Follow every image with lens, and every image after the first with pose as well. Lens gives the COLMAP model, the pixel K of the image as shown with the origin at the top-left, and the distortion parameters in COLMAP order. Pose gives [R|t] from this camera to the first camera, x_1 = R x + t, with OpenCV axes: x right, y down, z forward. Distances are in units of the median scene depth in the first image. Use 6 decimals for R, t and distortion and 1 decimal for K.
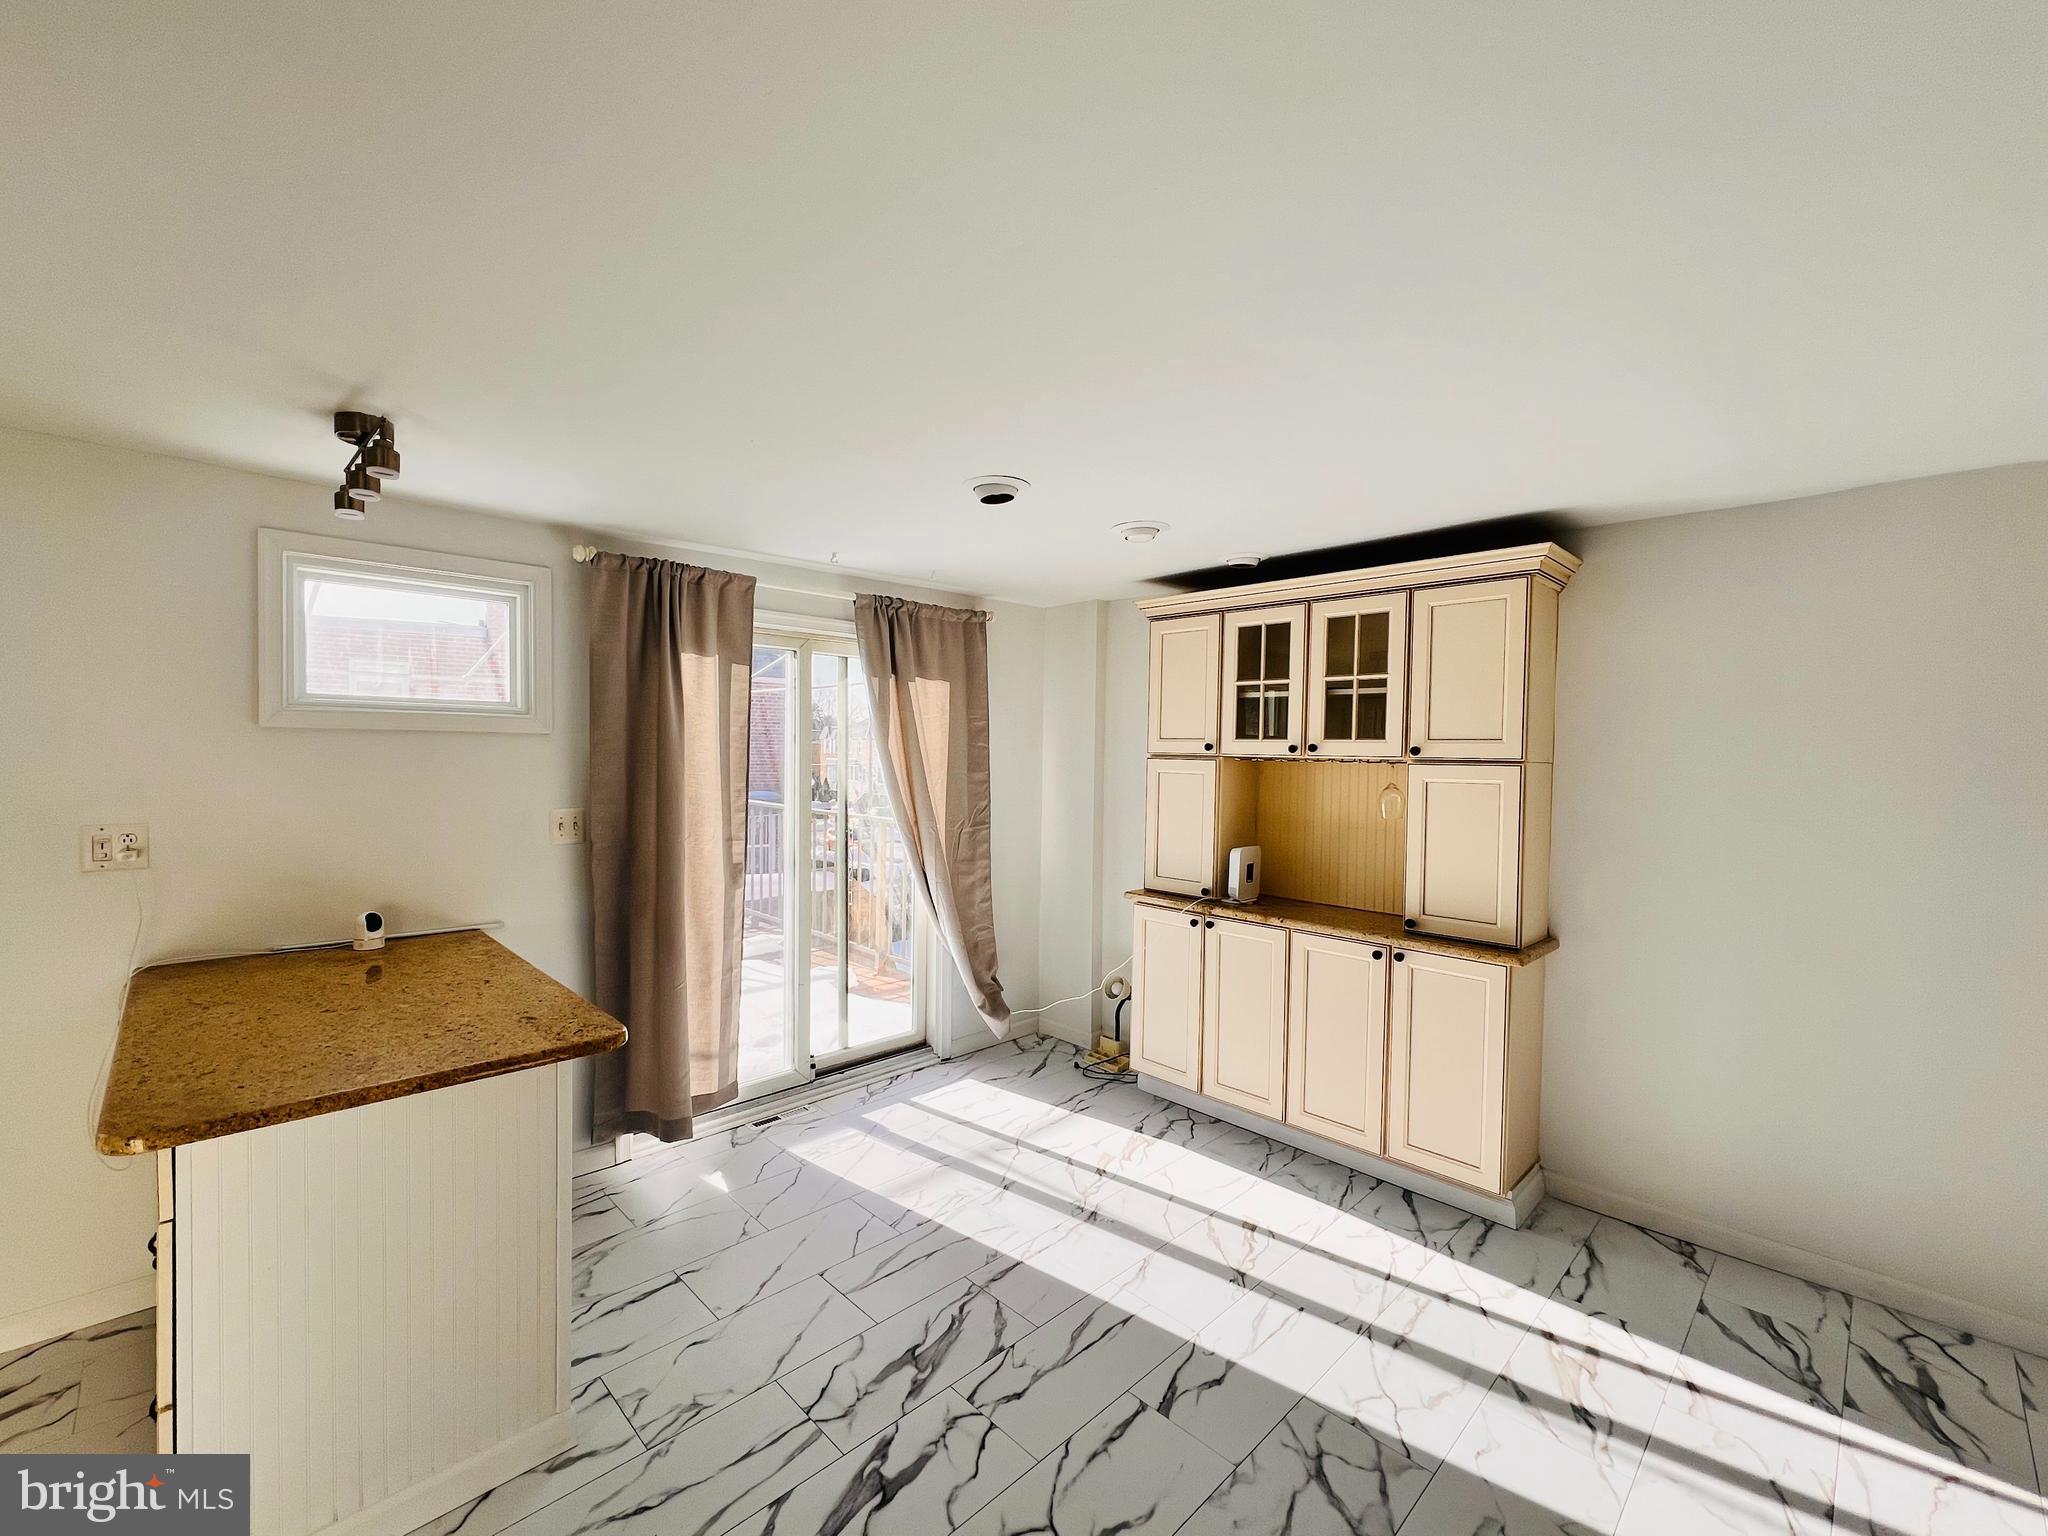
lens RADIAL K [[853.4, 0, 1024.0], [0, 853.4, 768.0], [0, 0, 1]] dist [-0.000564, -0.000121]
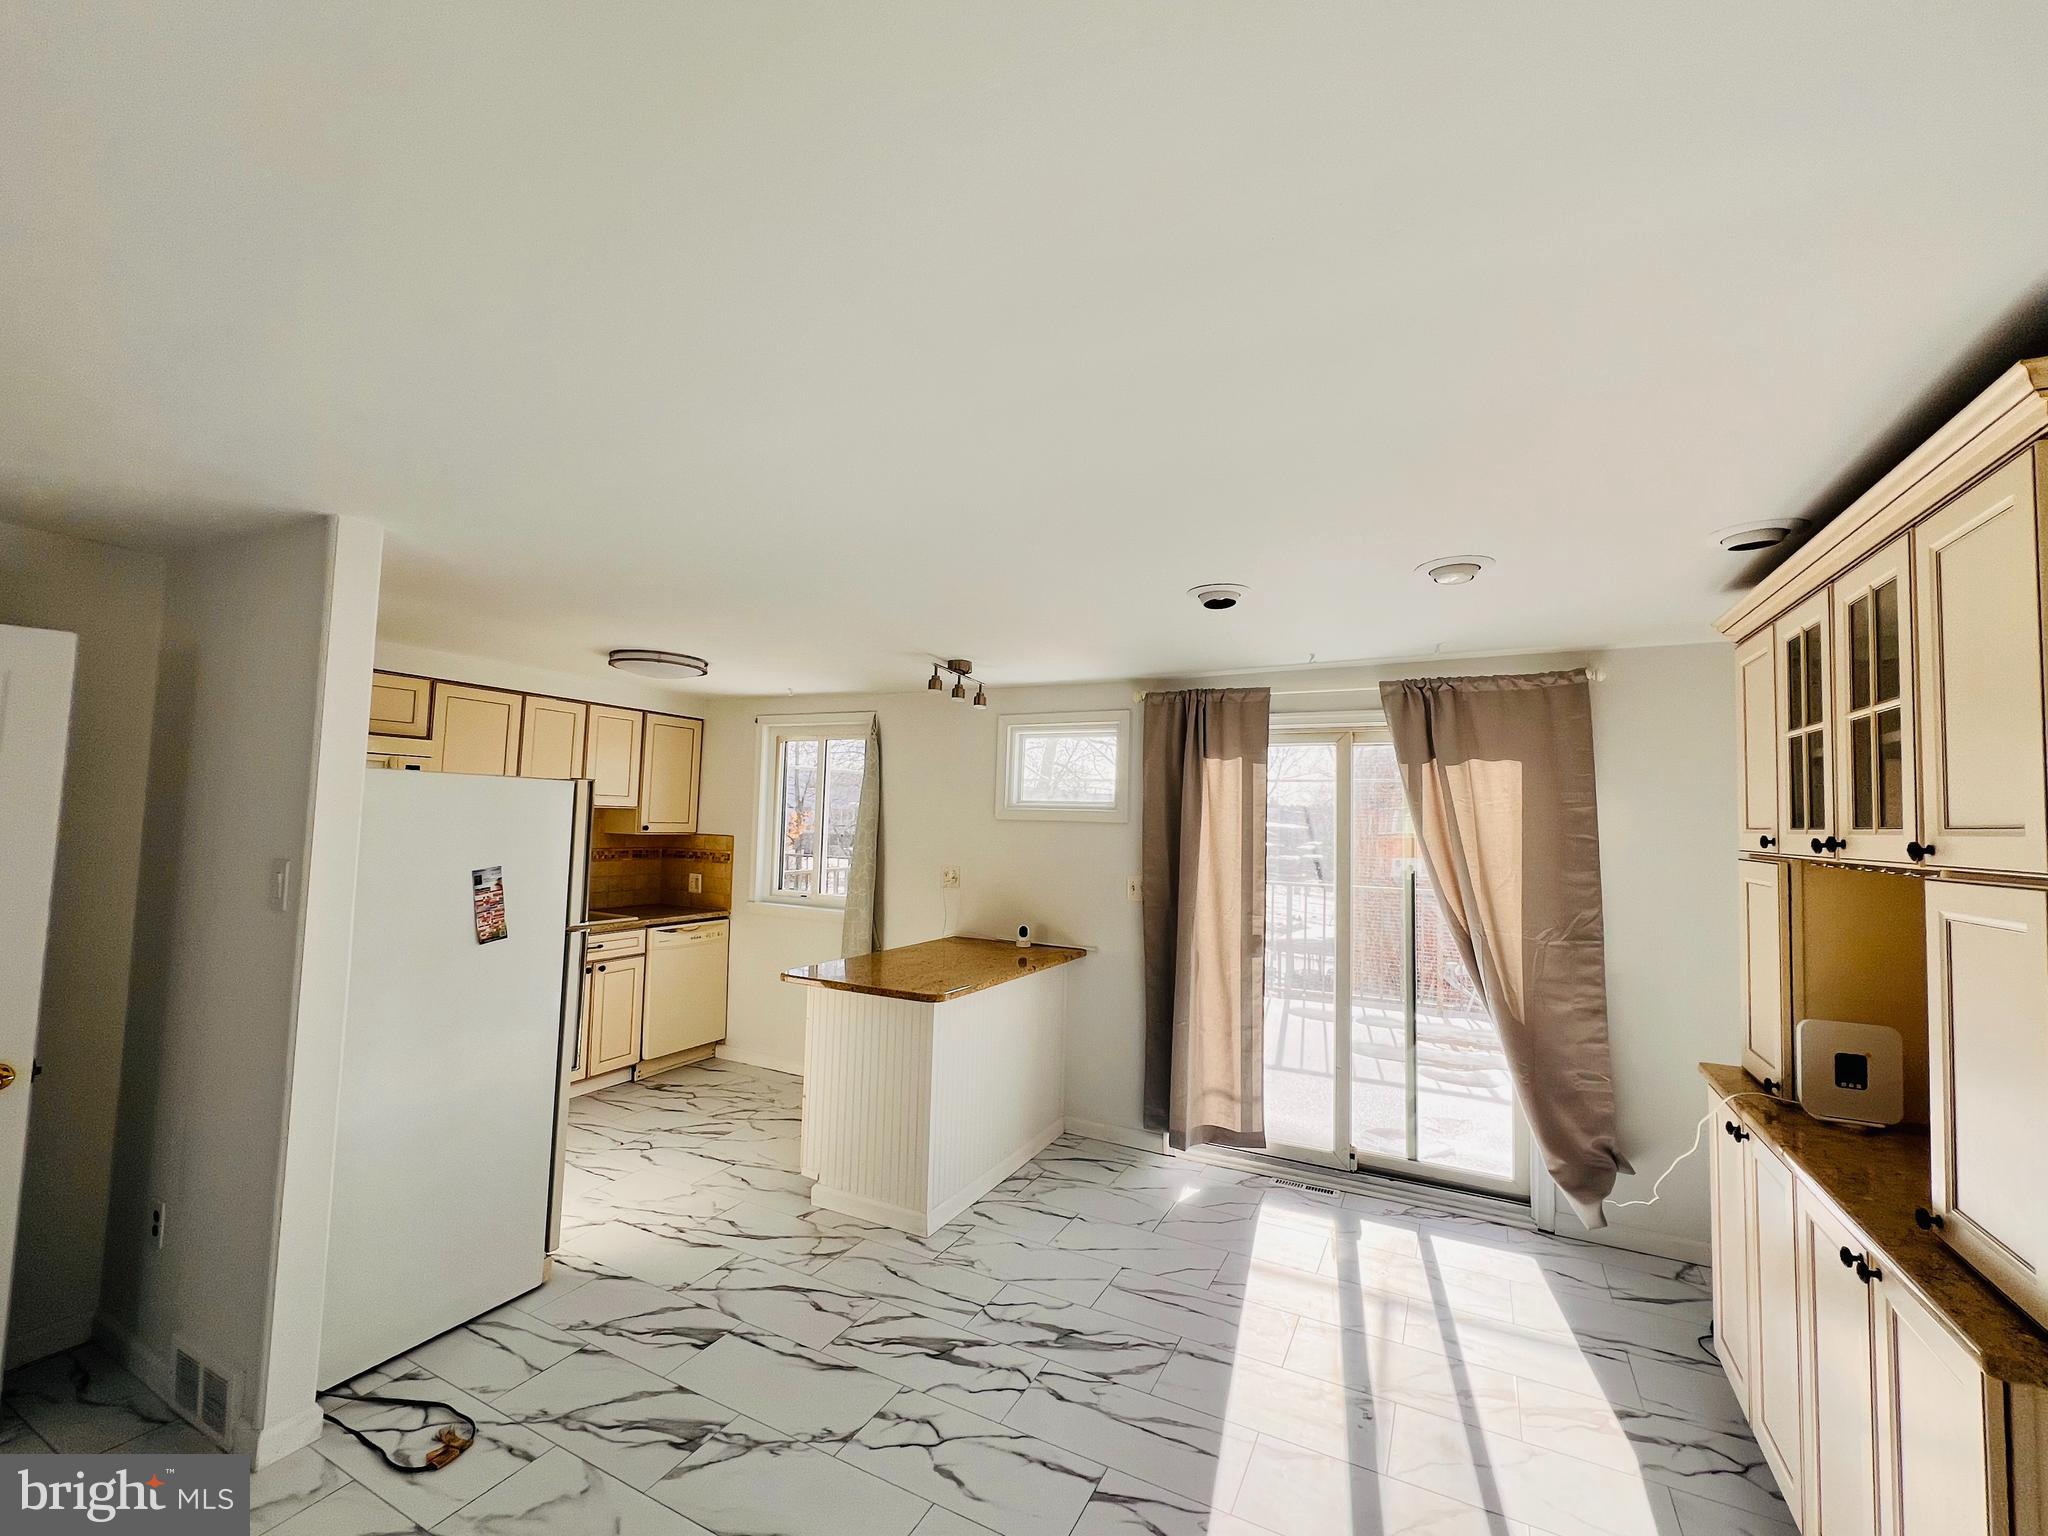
lens RADIAL K [[853.4, 0, 1024.0], [0, 853.4, 768.0], [0, 0, 1]] dist [-0.000564, -0.000121]
pose [[0.321223, -0.064275, -0.944820, 0.689860], [-0.040557, 0.995845, -0.081535, -0.006719], [0.946135, 0.064510, 0.317282, 0.331957]]
